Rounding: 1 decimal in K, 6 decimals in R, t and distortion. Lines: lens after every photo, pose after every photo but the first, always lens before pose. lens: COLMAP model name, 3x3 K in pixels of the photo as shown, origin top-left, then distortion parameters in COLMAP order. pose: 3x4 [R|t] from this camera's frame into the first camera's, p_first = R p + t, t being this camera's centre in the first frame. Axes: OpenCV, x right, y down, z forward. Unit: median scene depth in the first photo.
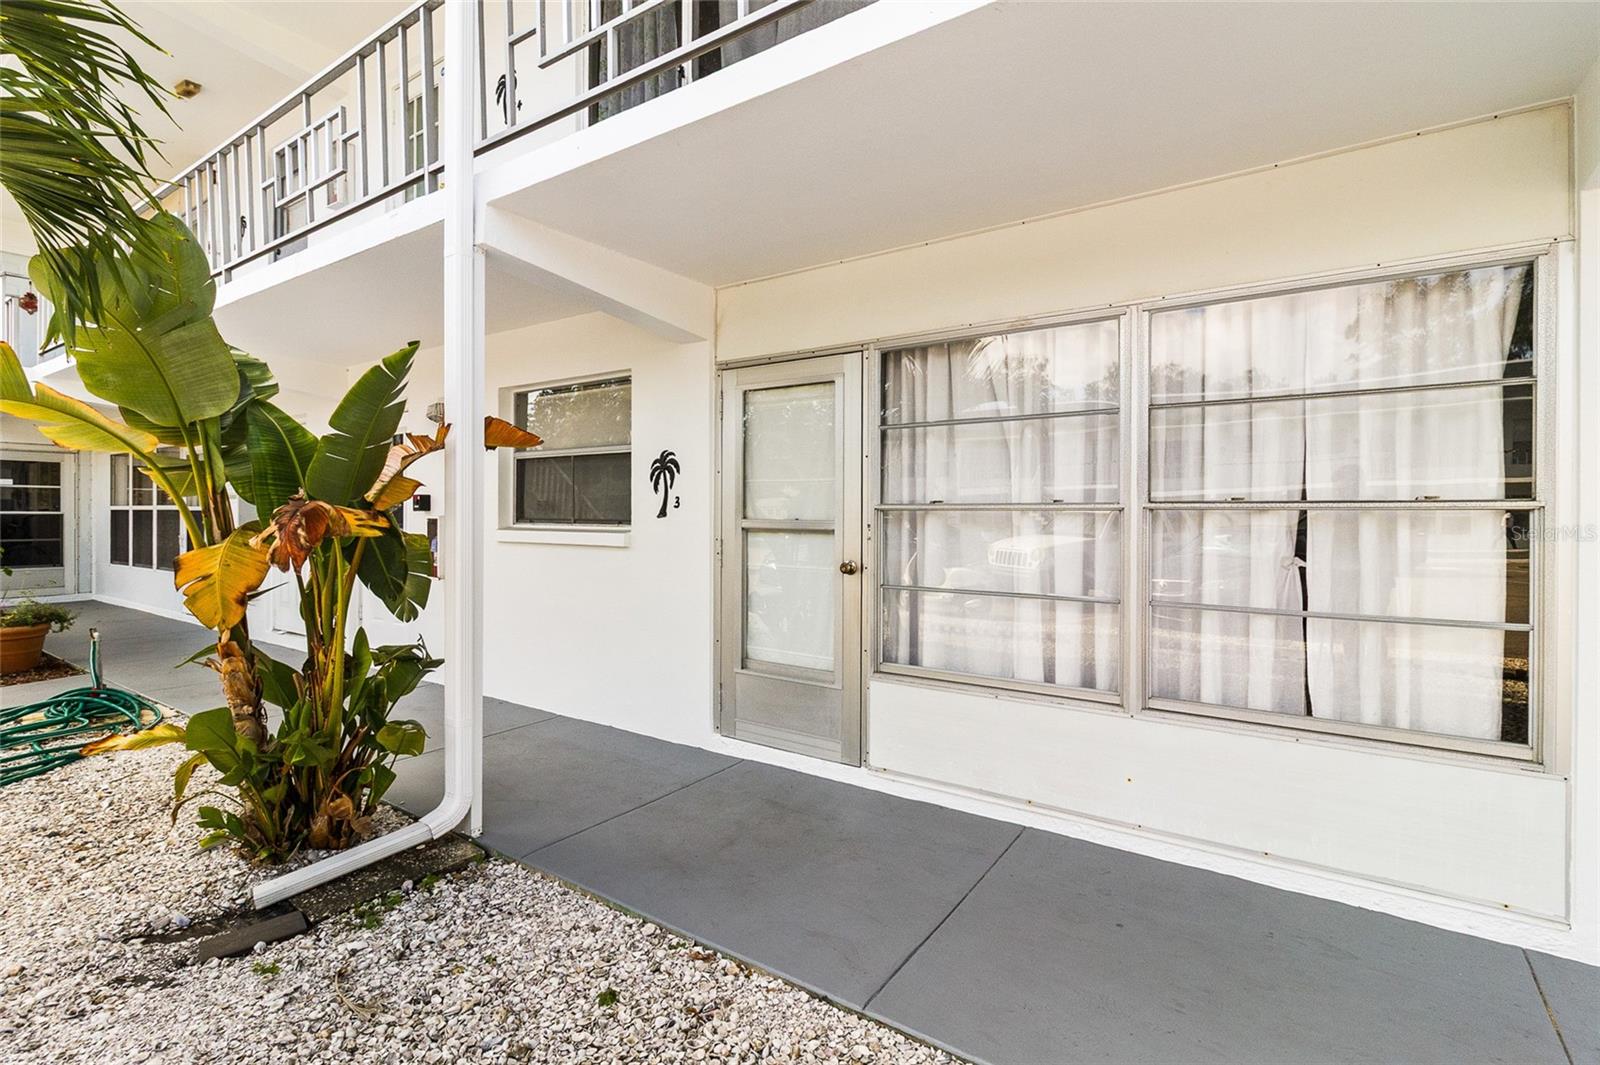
lens RADIAL K [[736.2, 0, 817.9], [0, 736.2, 506.8], [0, 0, 1]] dist [0.000053, -0.000171]
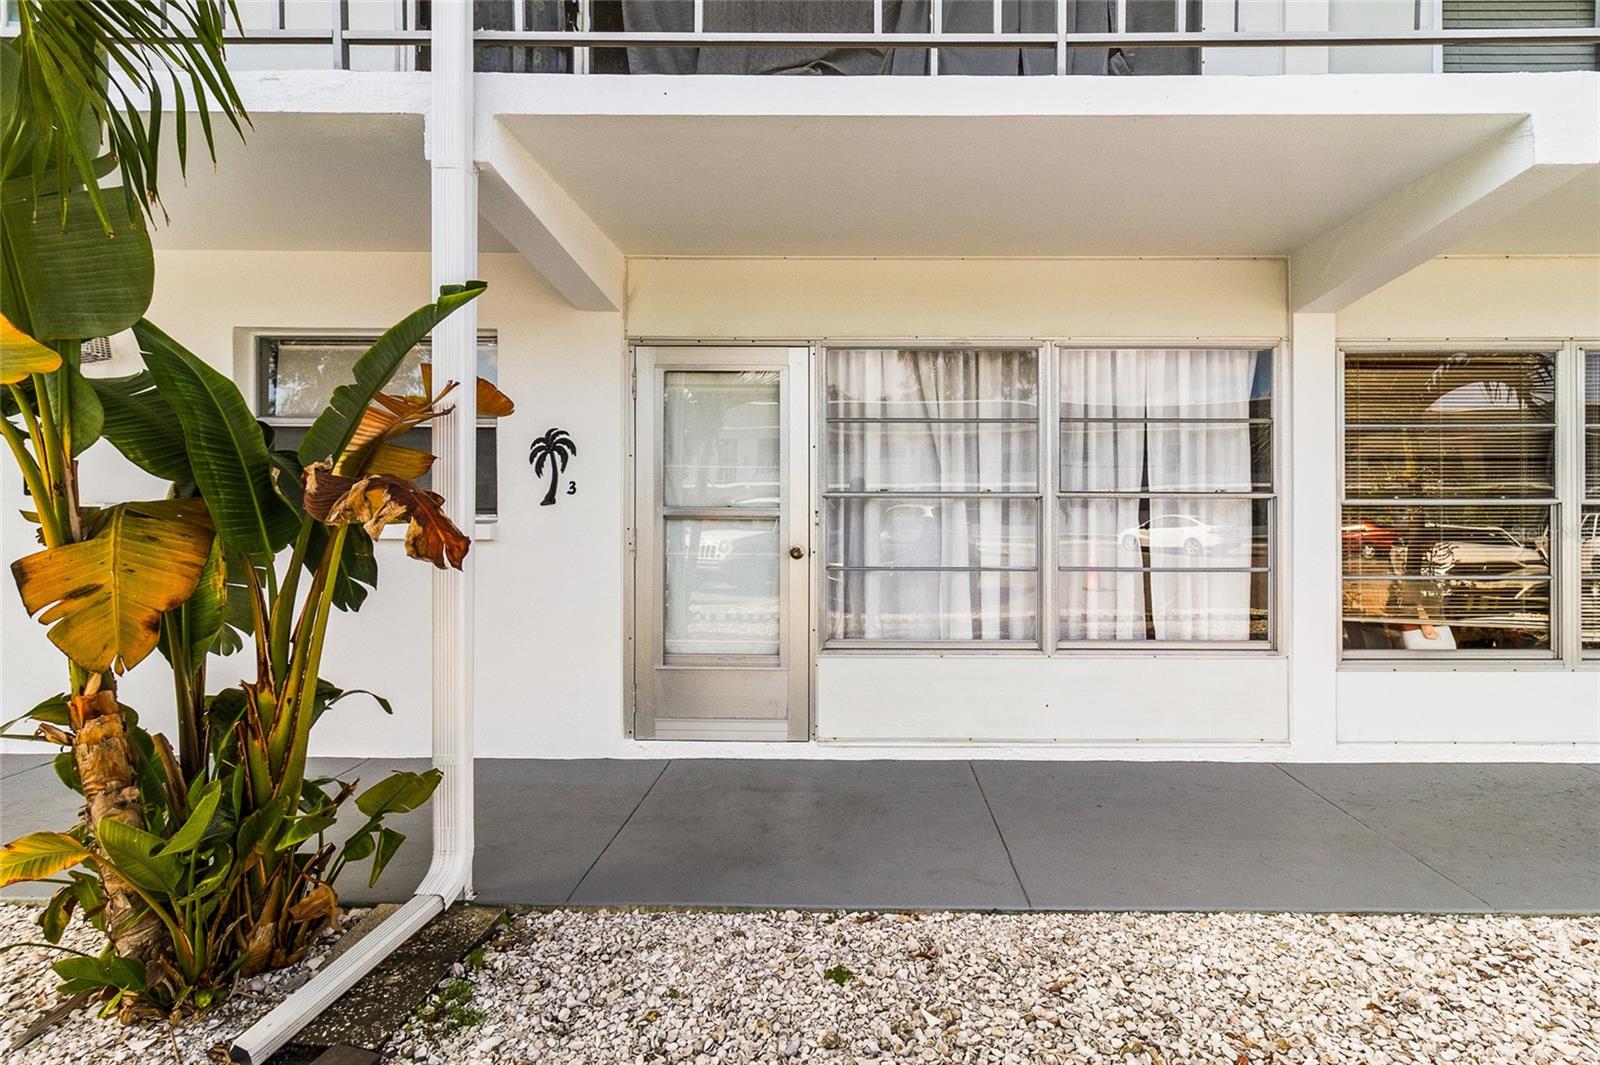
lens RADIAL K [[758.2, 0, 800.3], [0, 758.2, 506.7], [0, 0, 1]] dist [-0.002326, -0.000493]
pose [[0.831761, 0.004102, 0.555119, -0.625998], [-0.005990, 0.999981, 0.001586, 0.017873], [-0.555102, -0.004645, 0.831769, 0.118504]]
